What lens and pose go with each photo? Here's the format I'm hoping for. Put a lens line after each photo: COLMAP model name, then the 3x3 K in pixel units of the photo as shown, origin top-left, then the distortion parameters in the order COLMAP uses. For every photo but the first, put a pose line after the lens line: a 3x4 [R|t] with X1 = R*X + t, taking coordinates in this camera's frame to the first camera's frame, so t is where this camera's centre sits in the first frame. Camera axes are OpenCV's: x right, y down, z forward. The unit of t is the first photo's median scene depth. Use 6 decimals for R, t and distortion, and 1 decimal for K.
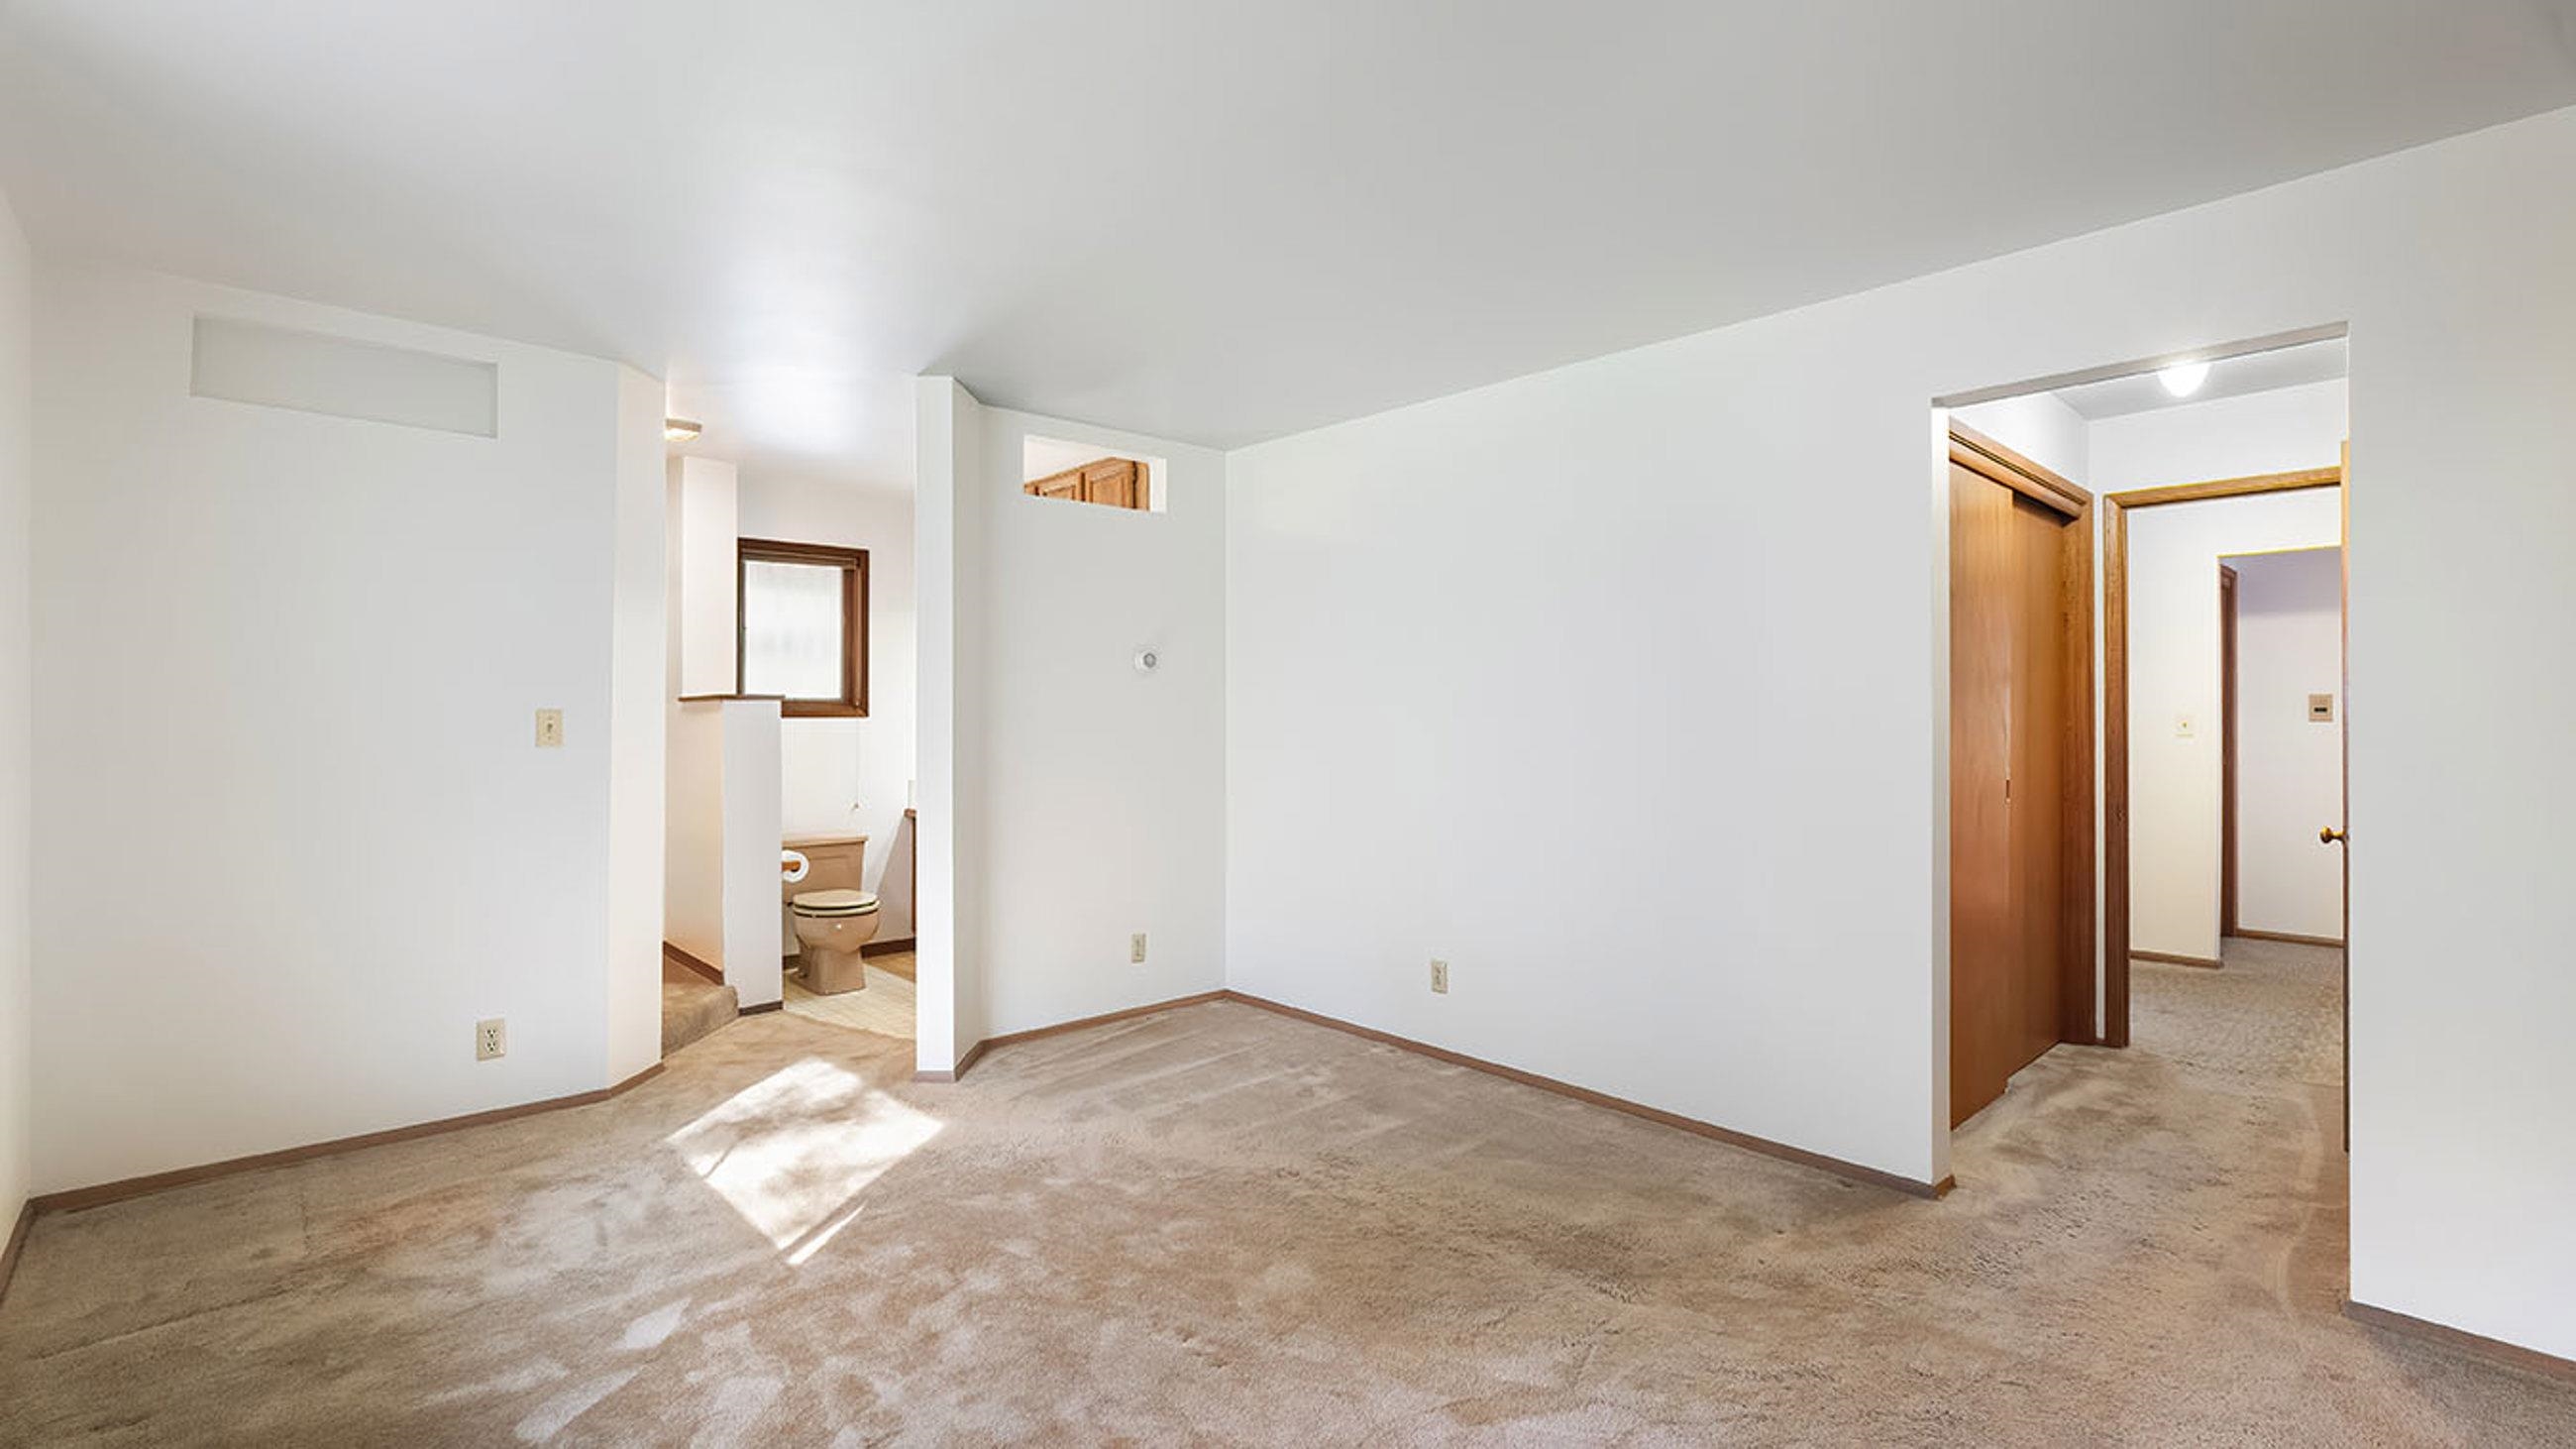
lens RADIAL K [[1169.0, 0, 1281.7], [0, 1169.0, 711.4], [0, 0, 1]] dist [-0.000536, 0.000554]
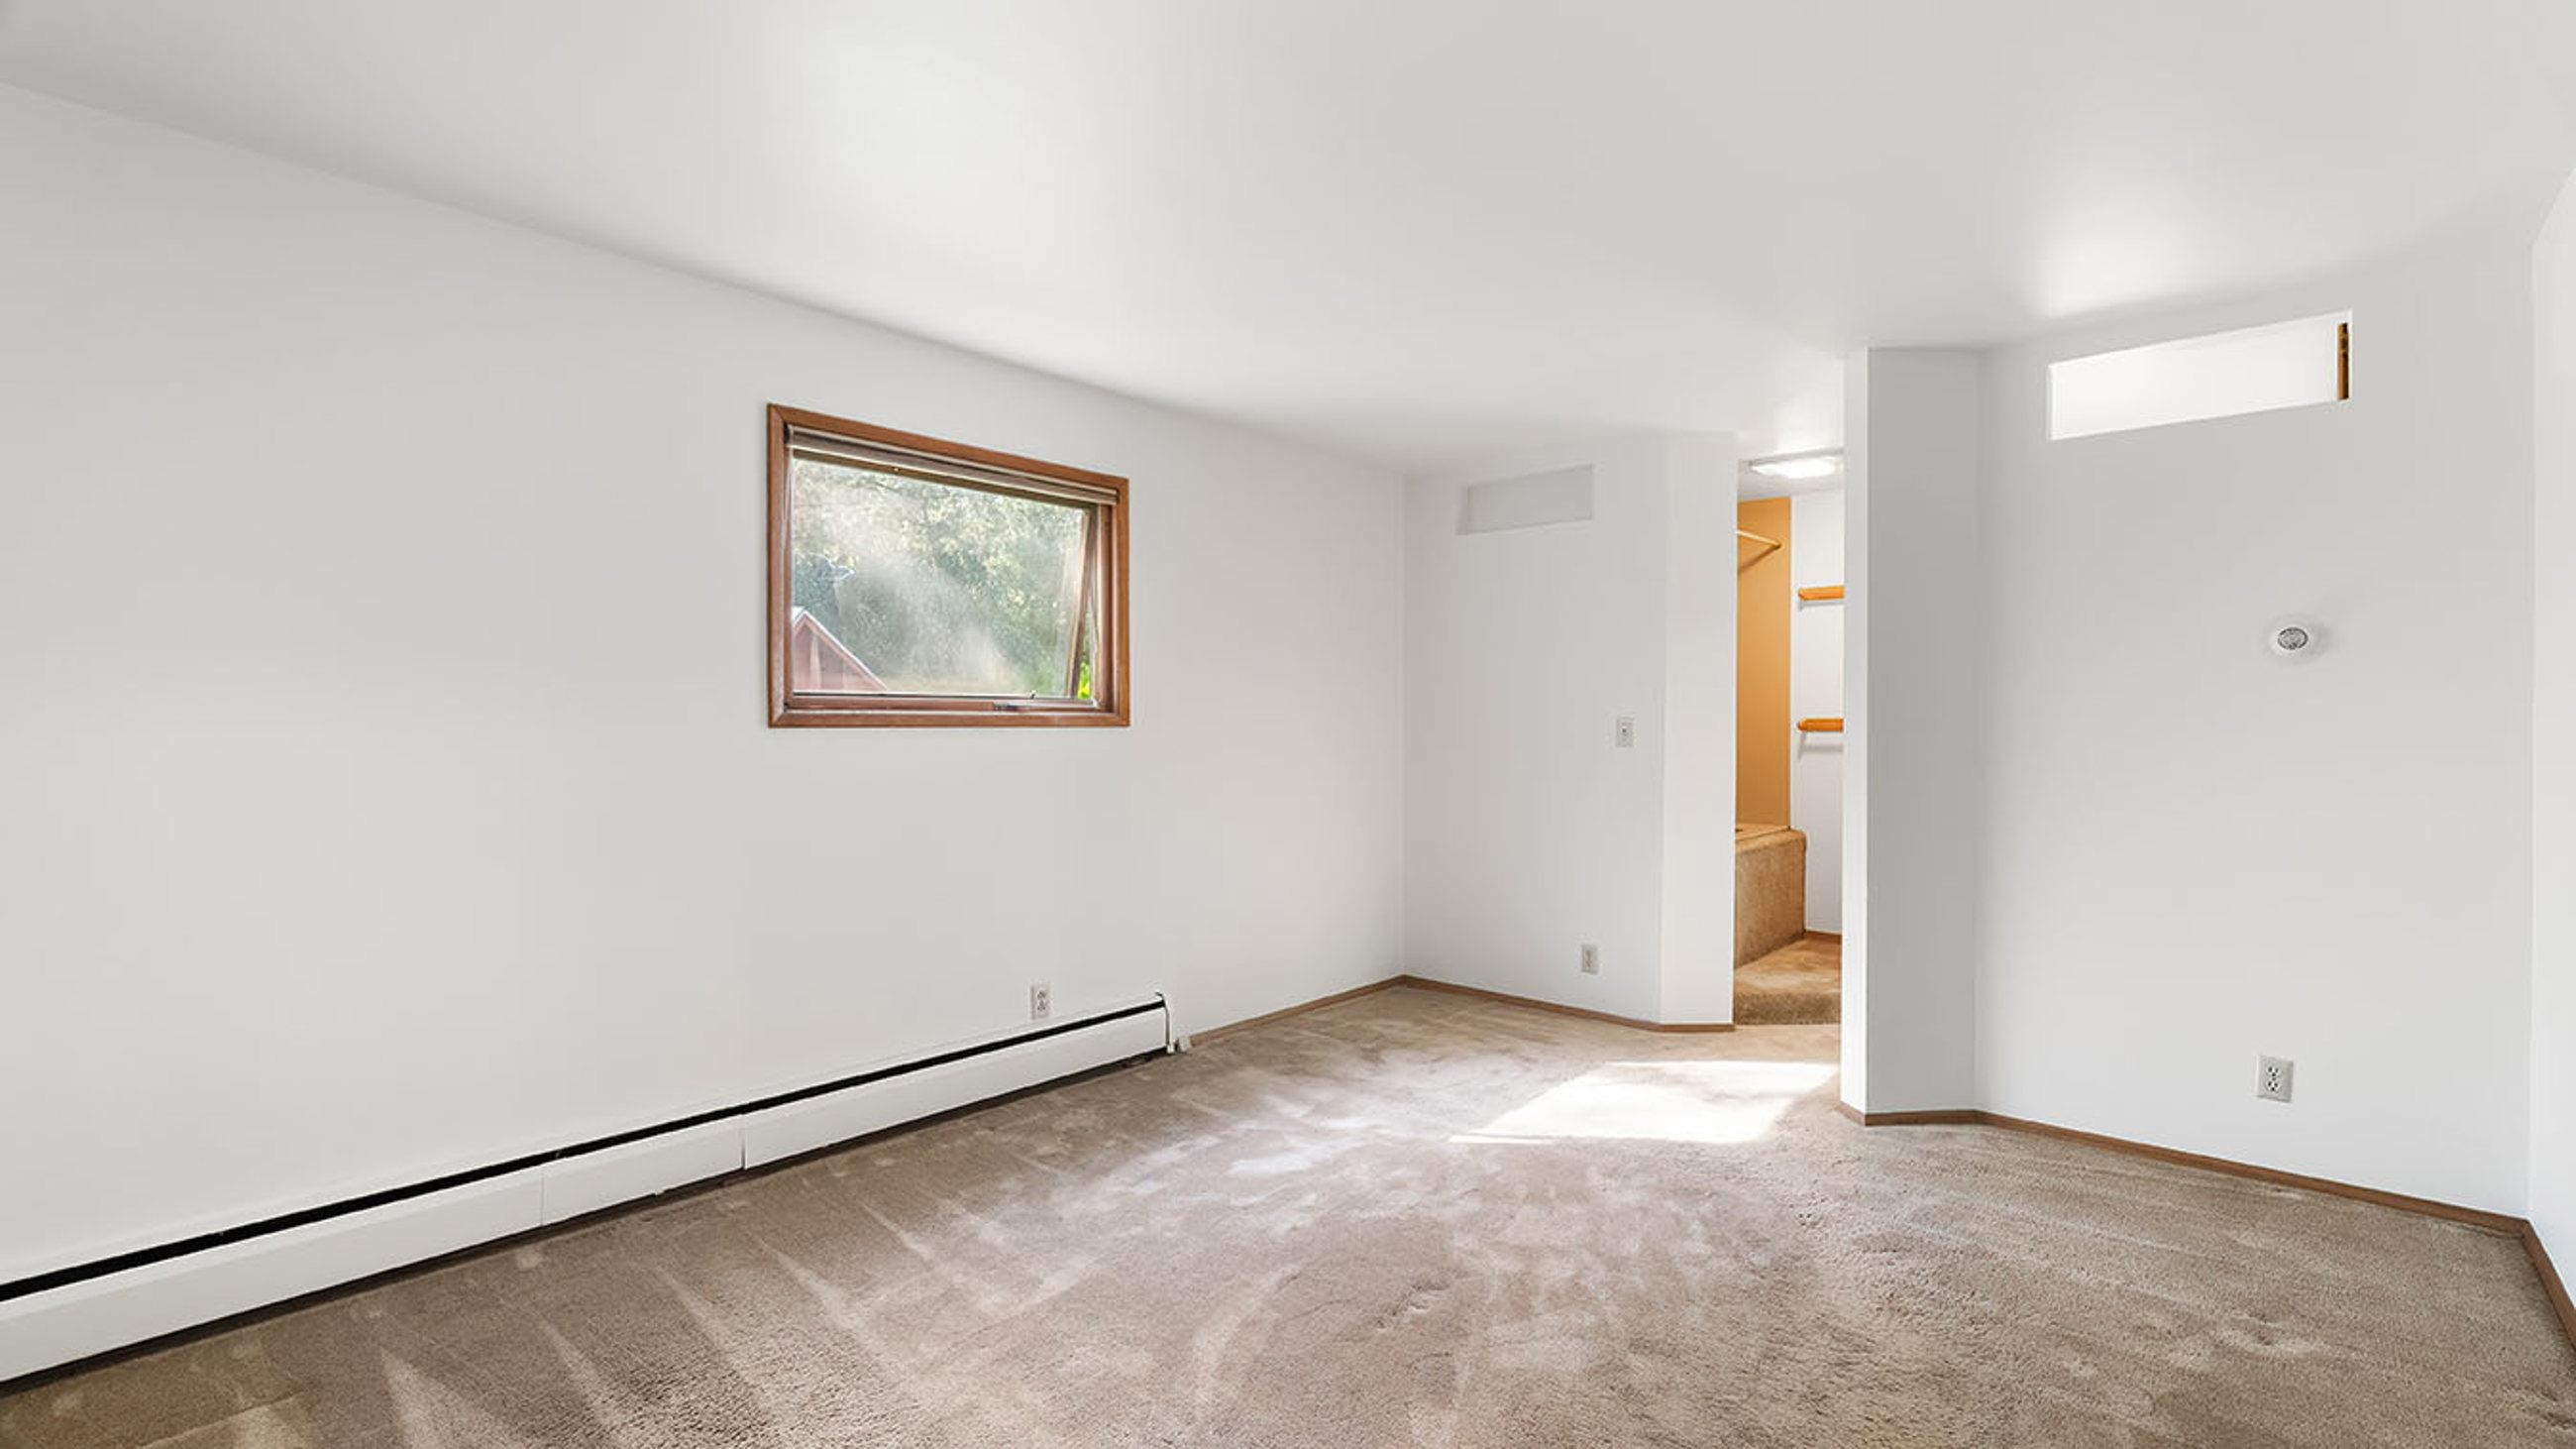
lens RADIAL K [[1169.0, 0, 1290.0], [0, 1169.0, 748.3], [0, 0, 1]] dist [-0.000536, 0.000554]
pose [[0.074466, 0.024745, -0.996916, 0.699266], [0.003731, 0.999678, 0.025092, -0.002838], [0.997217, -0.005588, 0.074350, 0.578374]]
